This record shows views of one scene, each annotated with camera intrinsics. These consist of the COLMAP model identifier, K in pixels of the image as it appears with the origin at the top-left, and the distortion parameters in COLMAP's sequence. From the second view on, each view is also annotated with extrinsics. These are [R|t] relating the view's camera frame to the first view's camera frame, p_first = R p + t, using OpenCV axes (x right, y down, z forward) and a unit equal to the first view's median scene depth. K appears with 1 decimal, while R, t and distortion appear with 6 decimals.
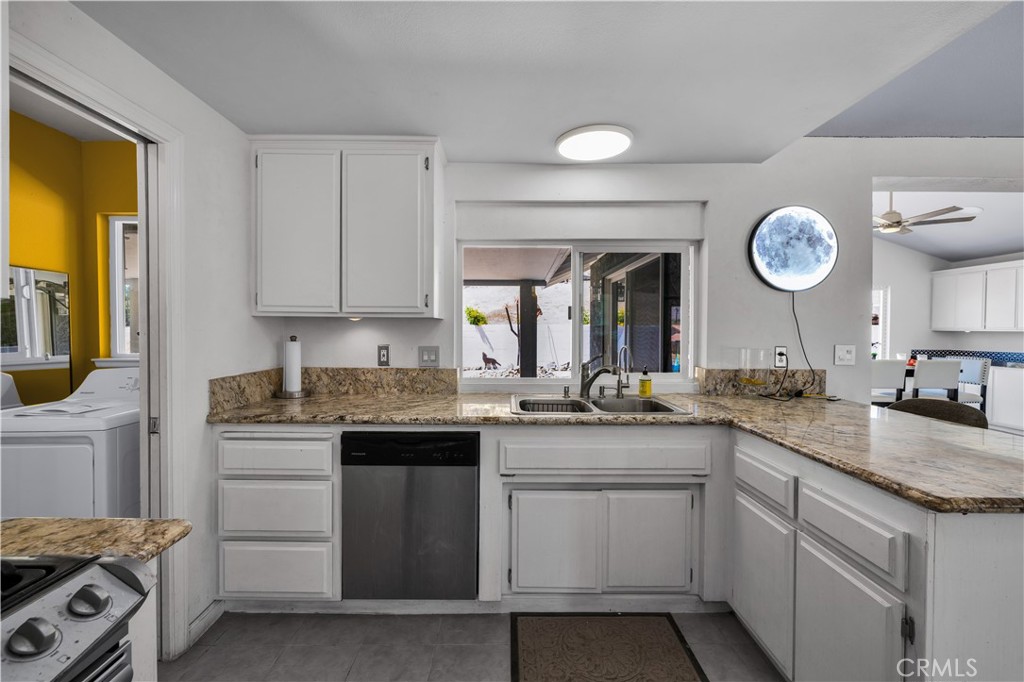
lens RADIAL K [[430.6, 0, 505.2], [0, 430.6, 332.7], [0, 0, 1]] dist [-0.000567, -0.000342]
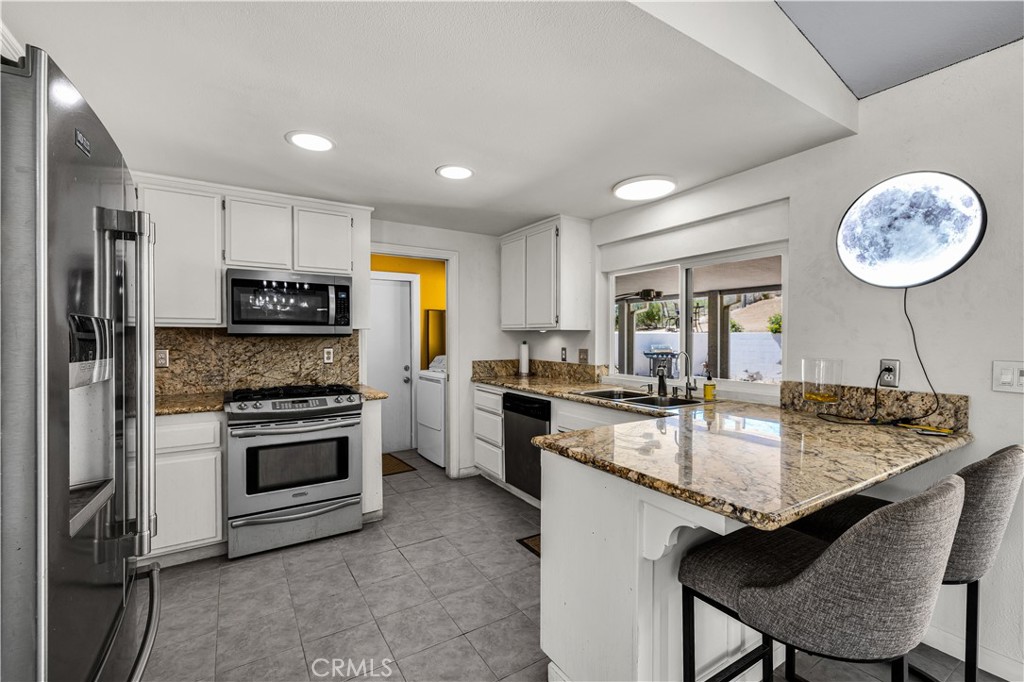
lens RADIAL K [[430.6, 0, 505.2], [0, 430.6, 332.7], [0, 0, 1]] dist [-0.000567, -0.000342]
pose [[0.525879, -0.009355, -0.850508, 0.950030], [-0.005162, 0.999886, -0.014190, -0.001575], [0.850544, 0.011853, 0.525771, 0.007487]]
